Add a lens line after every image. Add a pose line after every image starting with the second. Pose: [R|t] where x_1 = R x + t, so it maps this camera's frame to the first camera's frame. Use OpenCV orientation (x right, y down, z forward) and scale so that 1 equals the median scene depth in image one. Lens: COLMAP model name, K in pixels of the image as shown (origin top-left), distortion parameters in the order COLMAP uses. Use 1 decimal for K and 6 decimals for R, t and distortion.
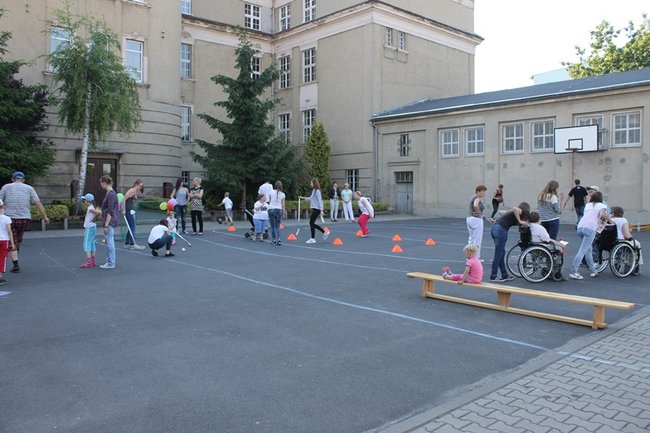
lens RADIAL K [[551.8, 0, 325.0], [0, 551.8, 216.5], [0, 0, 1]] dist [-0.156685, 0.136045]
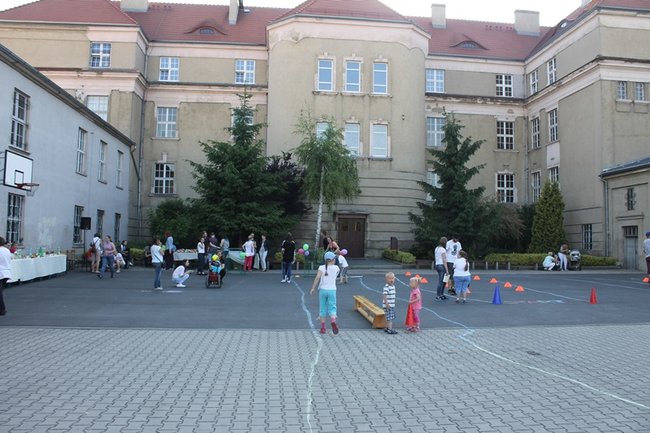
lens RADIAL K [[551.8, 0, 325.0], [0, 551.8, 216.5], [0, 0, 1]] dist [-0.156685, 0.136045]
pose [[0.808435, -0.020087, -0.588243, 0.246895], [-0.037632, 0.995609, -0.085717, 0.003474], [0.587382, 0.091433, 0.804128, -0.083158]]
